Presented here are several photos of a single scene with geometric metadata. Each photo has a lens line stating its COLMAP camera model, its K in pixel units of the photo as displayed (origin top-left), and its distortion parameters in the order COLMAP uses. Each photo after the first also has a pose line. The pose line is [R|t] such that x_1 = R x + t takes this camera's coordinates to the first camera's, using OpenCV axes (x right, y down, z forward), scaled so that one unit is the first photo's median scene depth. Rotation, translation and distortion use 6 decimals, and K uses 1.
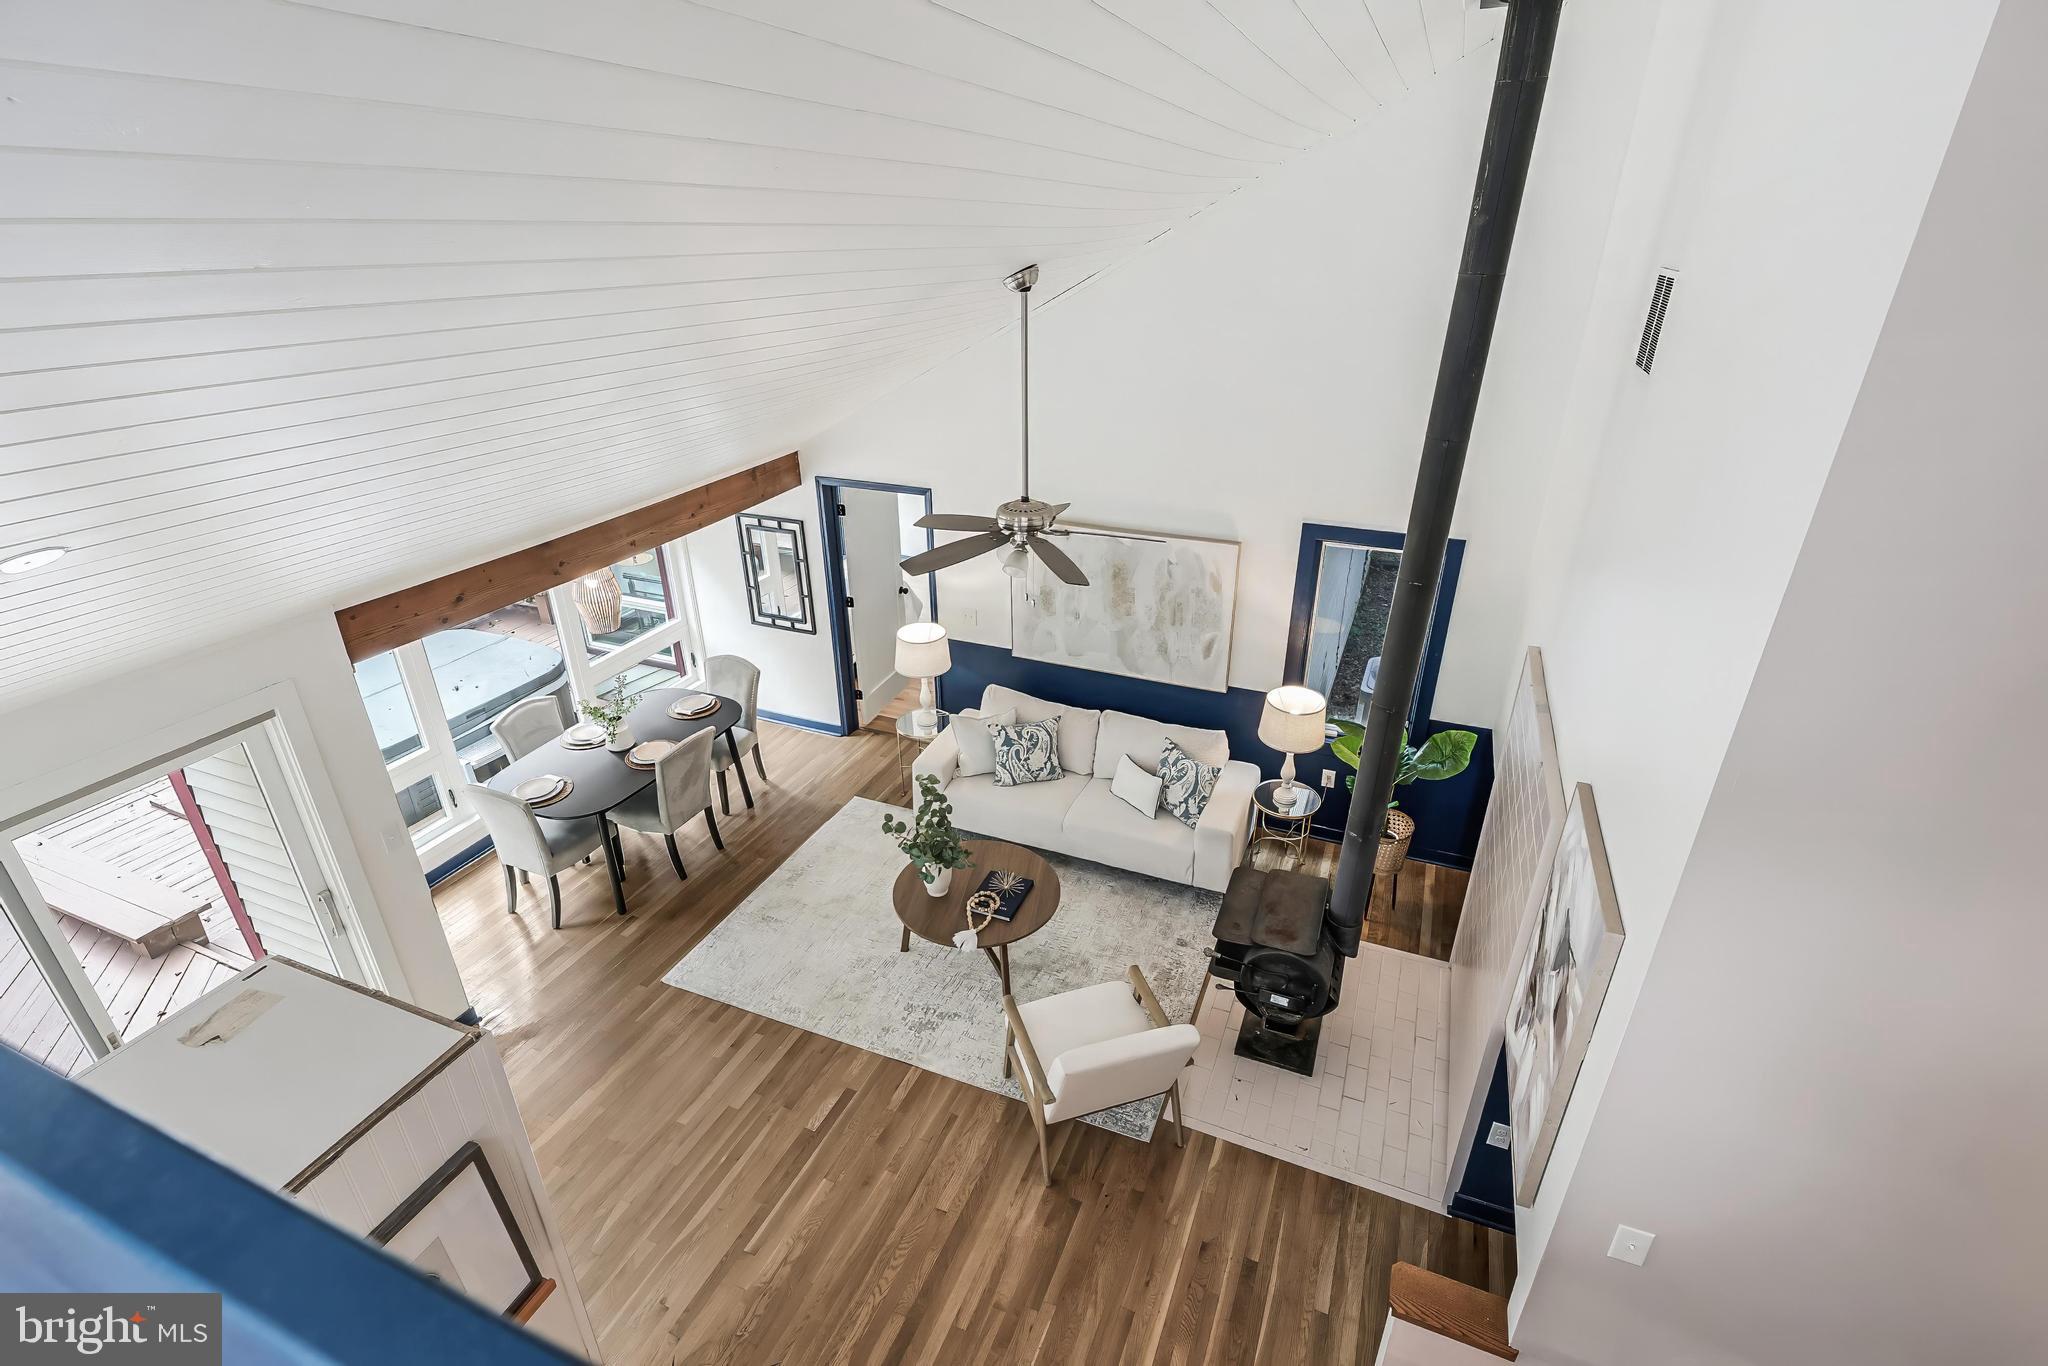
lens RADIAL K [[949.2, 0, 1029.7], [0, 949.2, 685.0], [0, 0, 1]] dist [-0.000781, -0.000219]
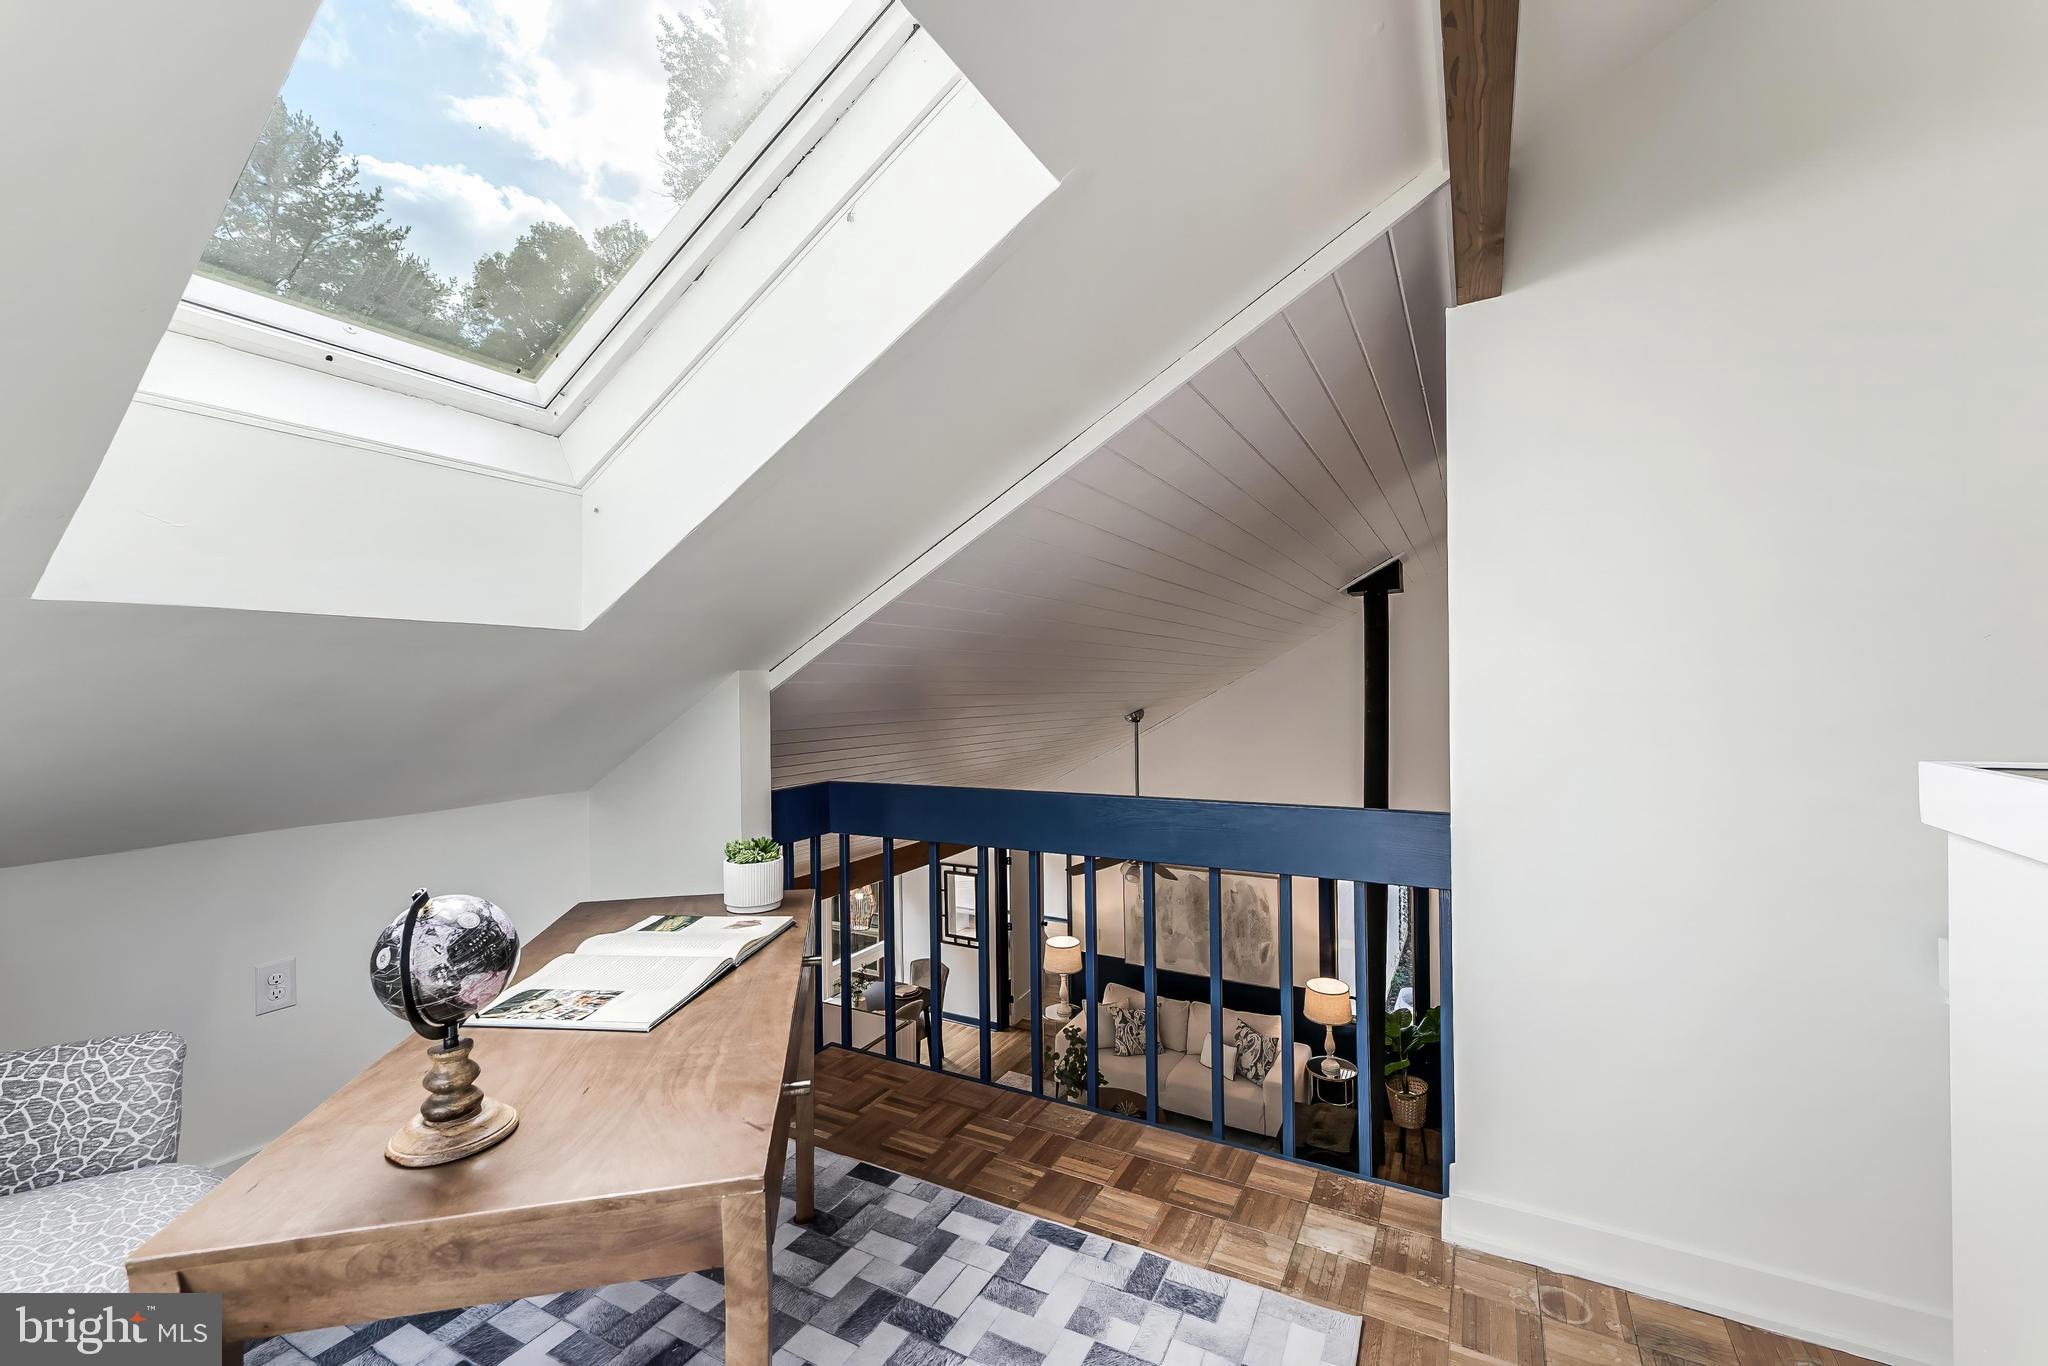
lens RADIAL K [[832.1, 0, 1027.7], [0, 832.1, 683.8], [0, 0, 1]] dist [0.002493, -0.000139]
pose [[0.993727, -0.012612, -0.111123, -0.021014], [-0.037131, 0.900048, -0.434205, 0.150037], [0.105492, 0.435607, 0.893934, -0.331166]]
